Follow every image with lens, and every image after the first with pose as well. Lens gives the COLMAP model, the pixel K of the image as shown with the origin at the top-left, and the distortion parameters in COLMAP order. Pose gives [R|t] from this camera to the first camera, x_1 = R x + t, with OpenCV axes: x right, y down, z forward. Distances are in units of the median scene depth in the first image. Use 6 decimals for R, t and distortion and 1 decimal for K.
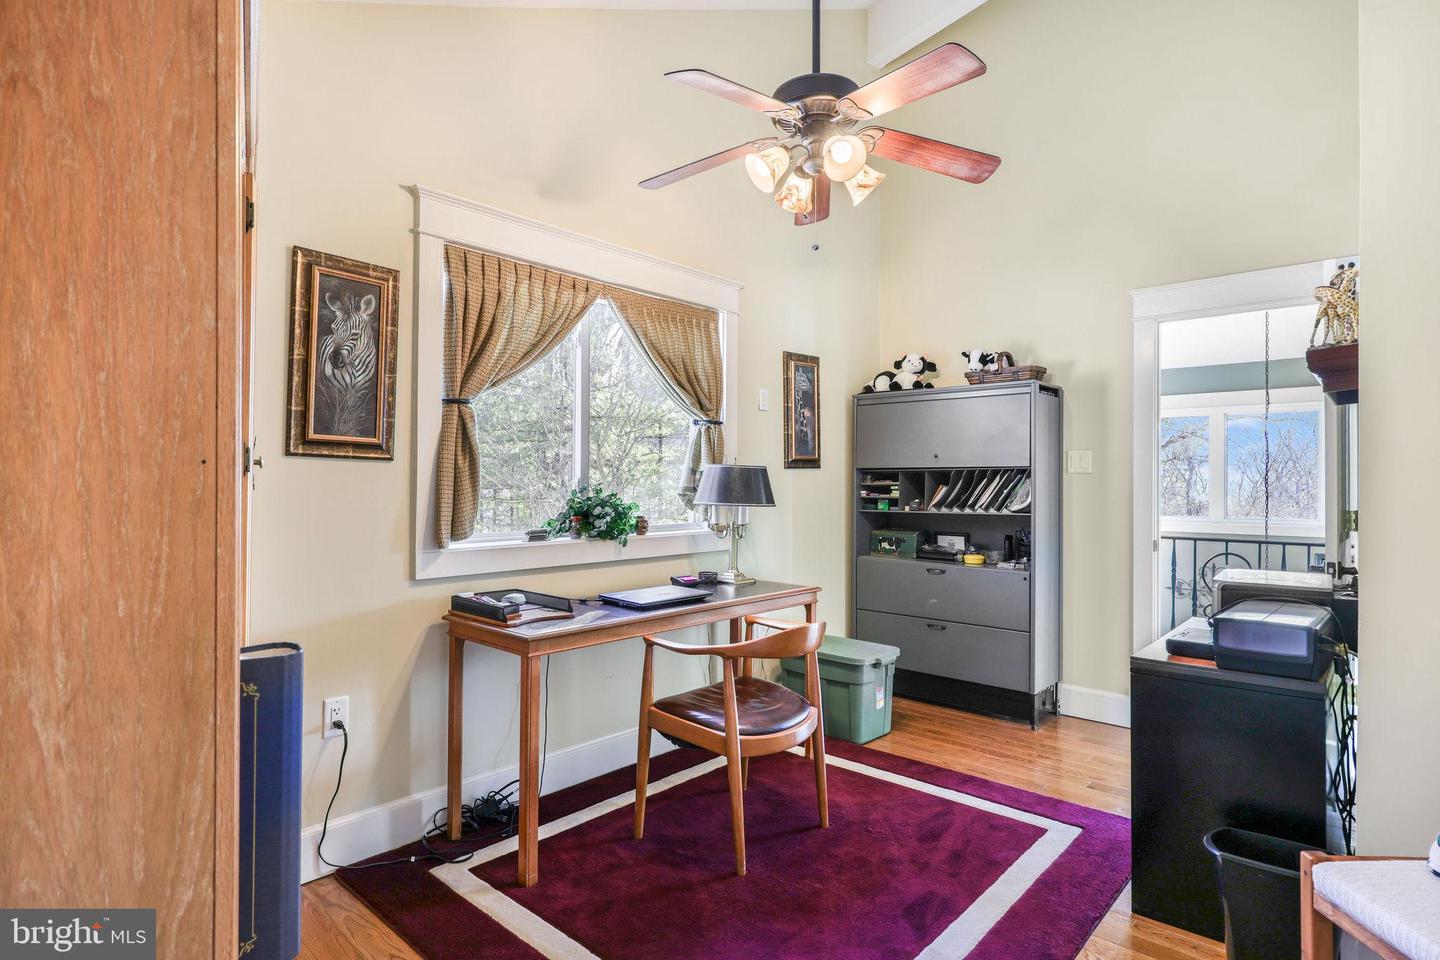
lens RADIAL K [[761.2, 0, 713.8], [0, 761.2, 478.8], [0, 0, 1]] dist [0.000967, 0.000069]
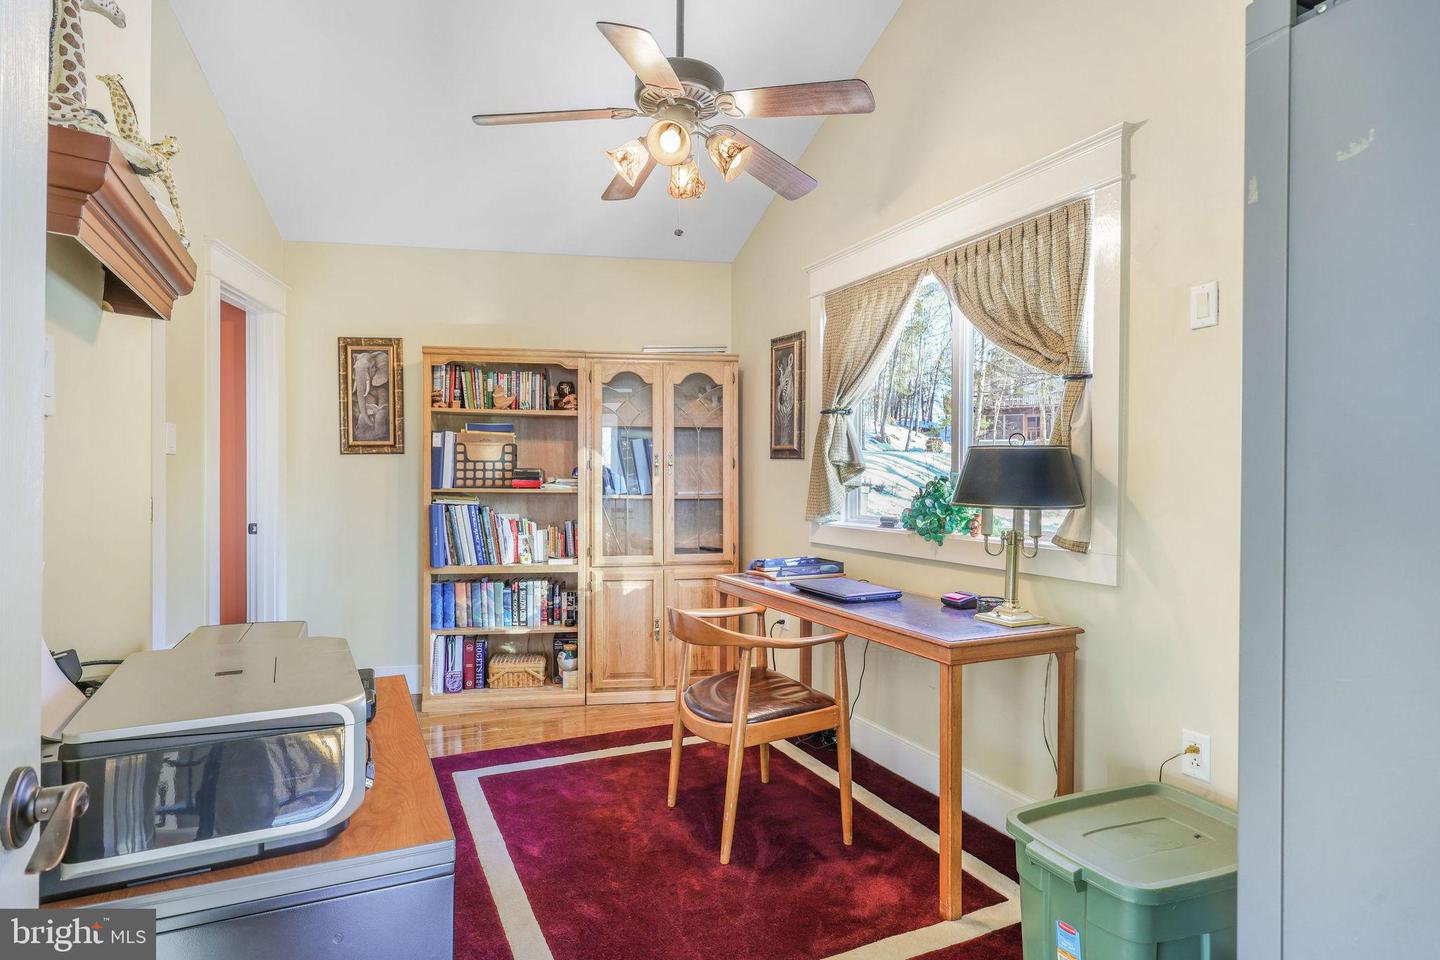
lens RADIAL K [[761.2, 0, 713.8], [0, 761.2, 478.8], [0, 0, 1]] dist [0.000967, 0.000069]
pose [[-0.374408, -0.002524, -0.927261, 0.902712], [-0.001162, 0.999997, -0.002253, 0.015618], [0.927263, 0.000234, -0.374410, 1.233842]]
